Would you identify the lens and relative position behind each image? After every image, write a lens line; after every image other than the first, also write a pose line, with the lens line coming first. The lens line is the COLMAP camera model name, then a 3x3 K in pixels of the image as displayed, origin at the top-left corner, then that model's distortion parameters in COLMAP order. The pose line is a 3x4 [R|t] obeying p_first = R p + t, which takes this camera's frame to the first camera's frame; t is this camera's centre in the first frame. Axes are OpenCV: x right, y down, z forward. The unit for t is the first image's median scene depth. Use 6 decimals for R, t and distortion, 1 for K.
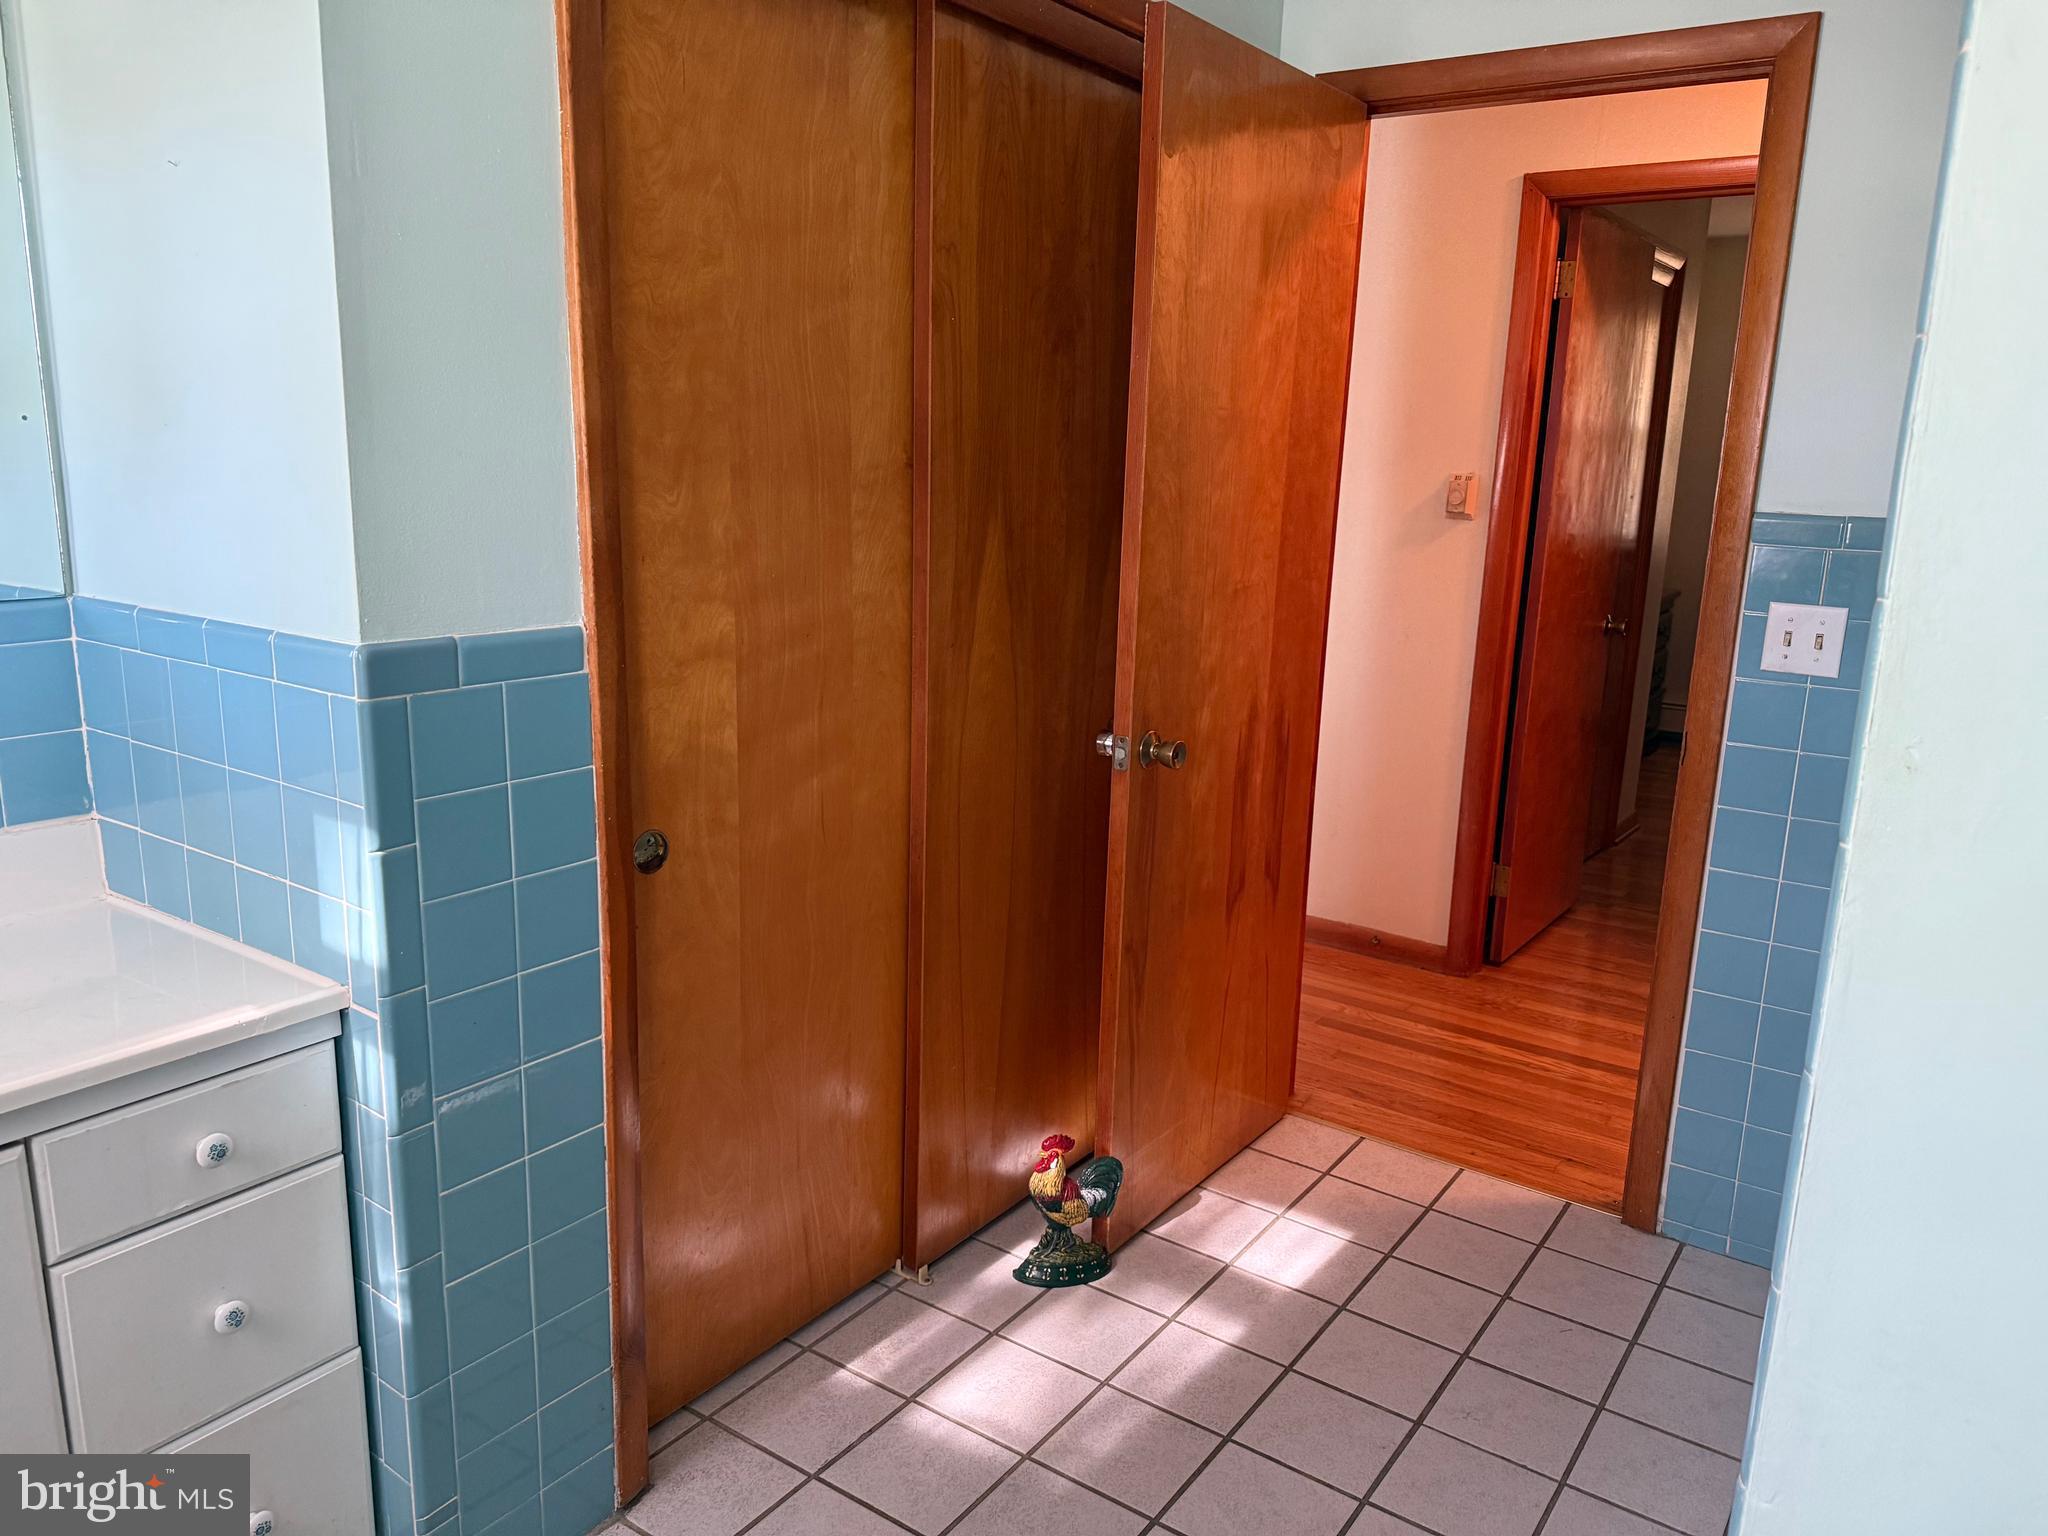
lens RADIAL K [[1450.8, 0, 1024.6], [0, 1450.8, 769.2], [0, 0, 1]] dist [0.034025, -0.047361]
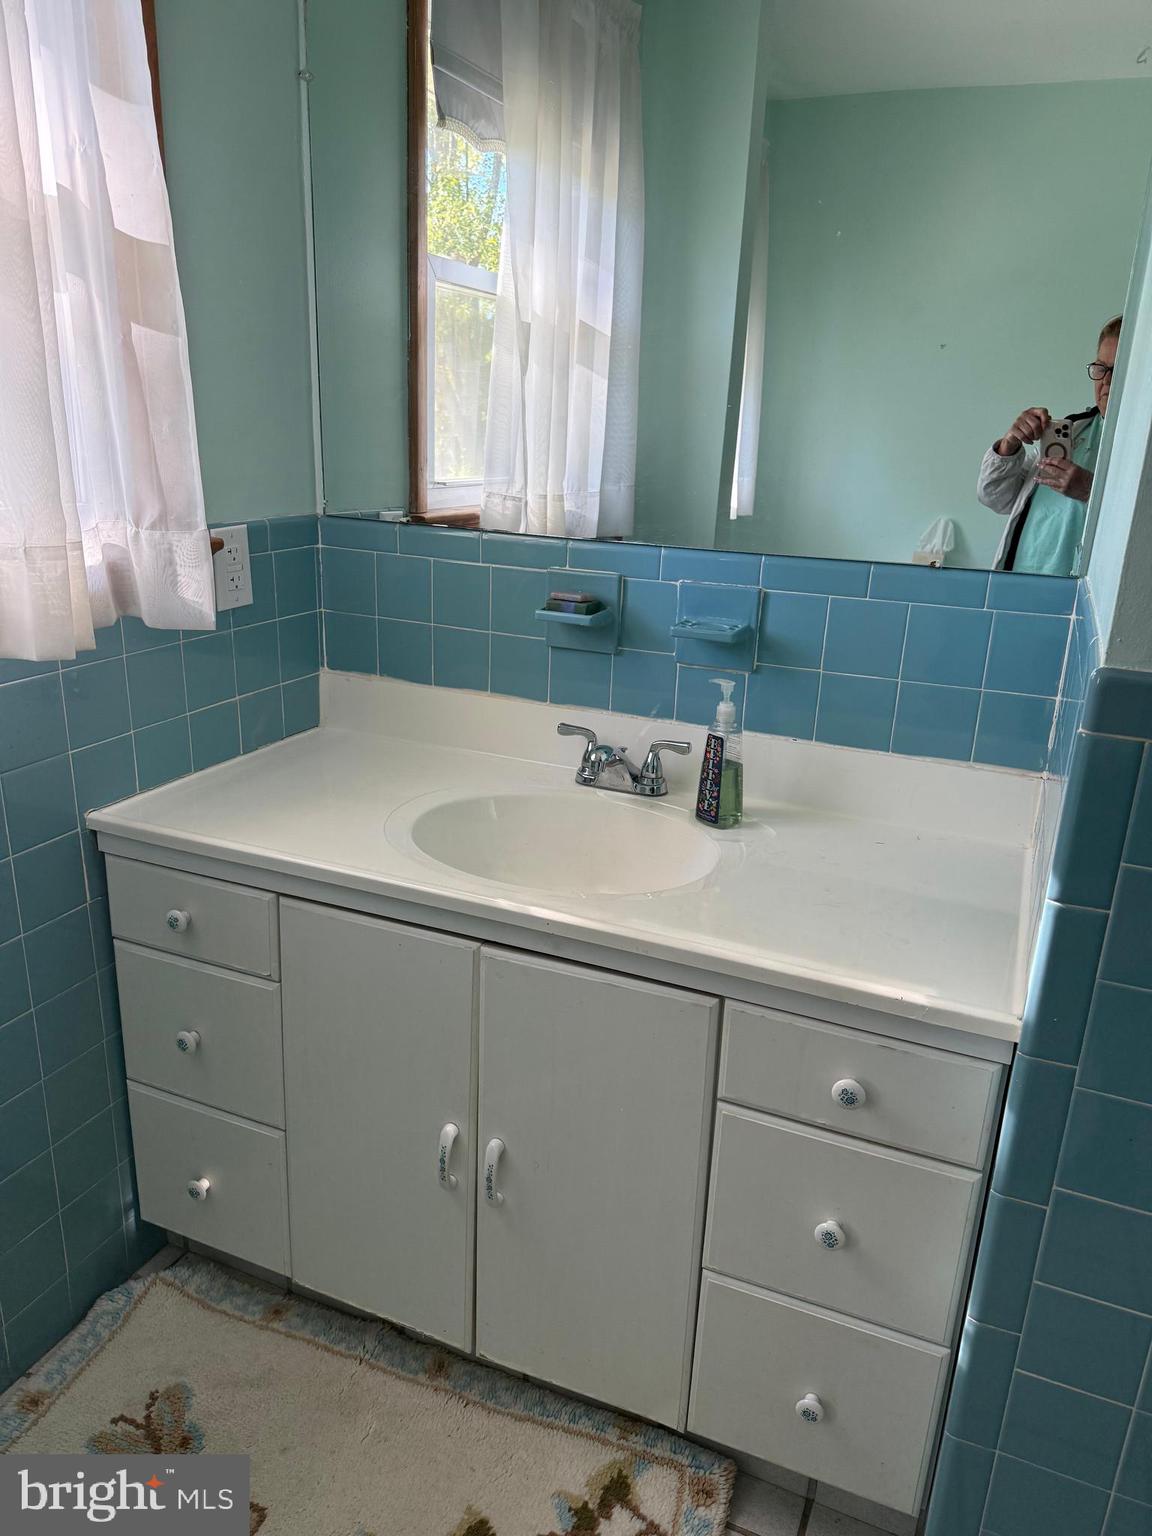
lens RADIAL K [[1088.1, 0, 577.0], [0, 1088.1, 771.9], [0, 0, 1]] dist [0.034025, -0.047361]
pose [[0.201580, 0.288089, -0.936147, 0.087175], [-0.241346, 0.940907, 0.237585, -0.102059], [0.949272, 0.178043, 0.259197, 0.545602]]
